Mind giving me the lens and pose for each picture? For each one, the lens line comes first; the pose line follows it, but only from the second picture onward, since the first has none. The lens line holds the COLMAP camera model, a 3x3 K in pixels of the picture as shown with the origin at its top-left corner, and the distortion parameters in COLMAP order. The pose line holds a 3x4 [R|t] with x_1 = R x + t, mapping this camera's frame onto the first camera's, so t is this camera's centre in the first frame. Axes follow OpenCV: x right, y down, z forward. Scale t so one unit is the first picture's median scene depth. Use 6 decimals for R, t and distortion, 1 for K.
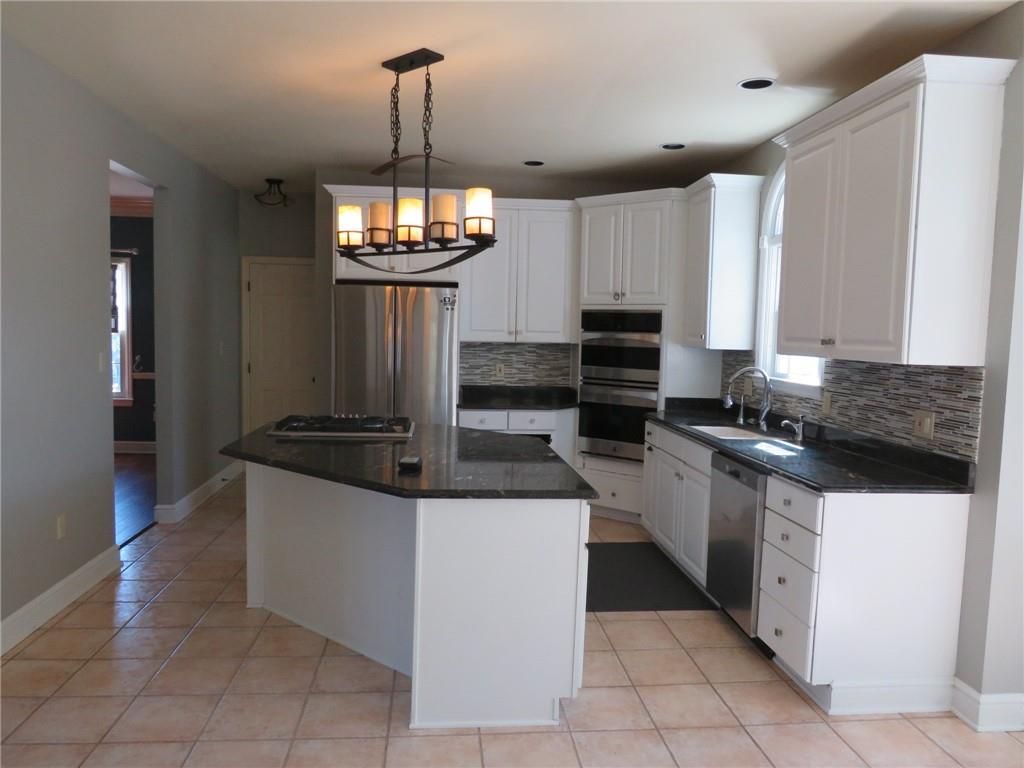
lens RADIAL K [[727.0, 0, 504.5], [0, 727.0, 382.3], [0, 0, 1]] dist [-0.023880, 0.007535]
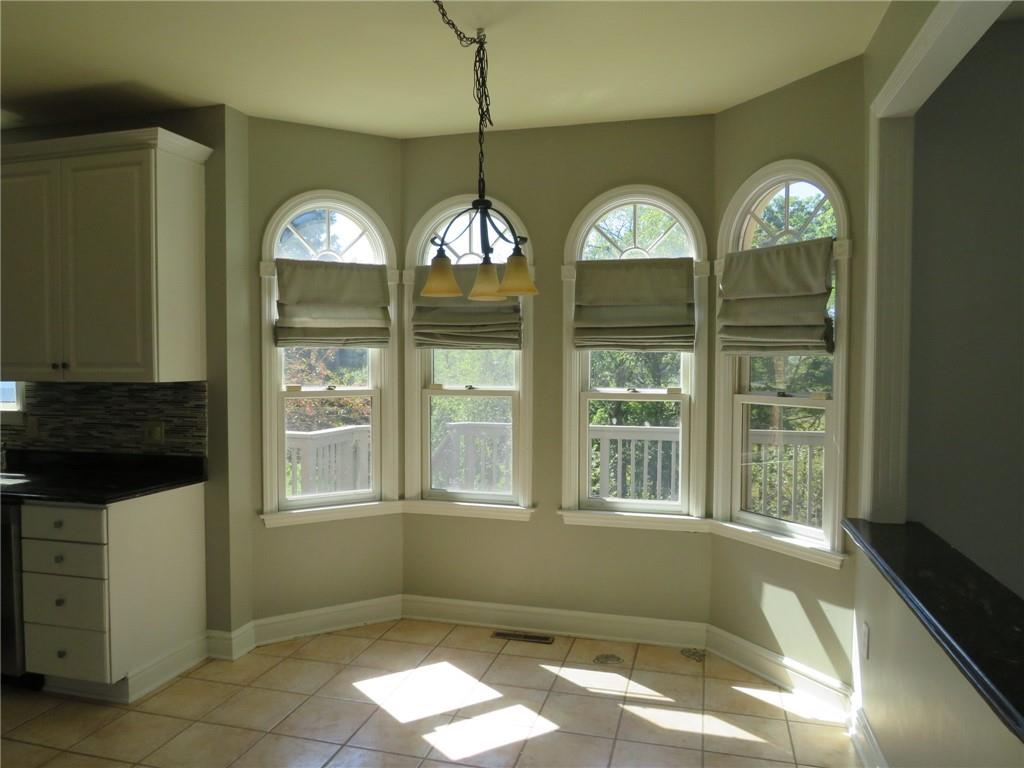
lens RADIAL K [[727.0, 0, 503.0], [0, 727.0, 385.1], [0, 0, 1]] dist [-0.023880, 0.007535]
pose [[0.354887, -0.056453, 0.933203, -0.332026], [0.077296, 0.996530, 0.030889, -0.012537], [-0.931708, 0.061171, 0.358019, 0.043468]]
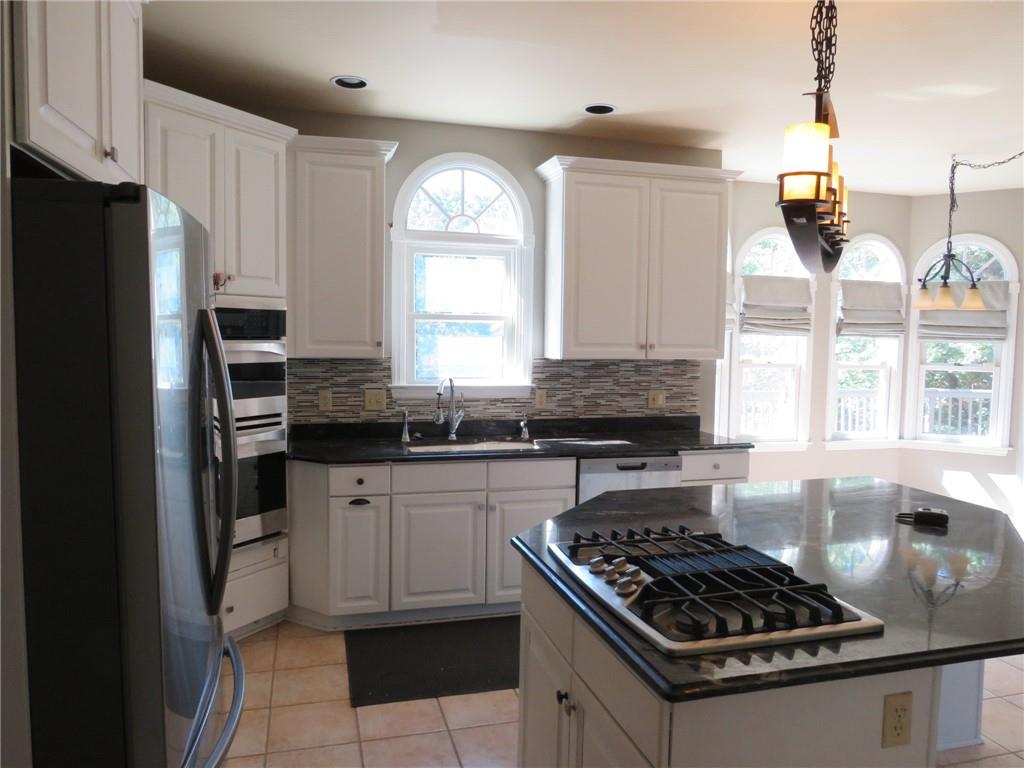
lens RADIAL K [[727.0, 0, 515.9], [0, 727.0, 389.1], [0, 0, 1]] dist [-0.023880, 0.007535]
pose [[-0.184954, -0.091527, 0.978476, -0.882732], [0.057235, 0.992960, 0.103701, -0.142933], [-0.981079, 0.075183, -0.178413, 1.640632]]
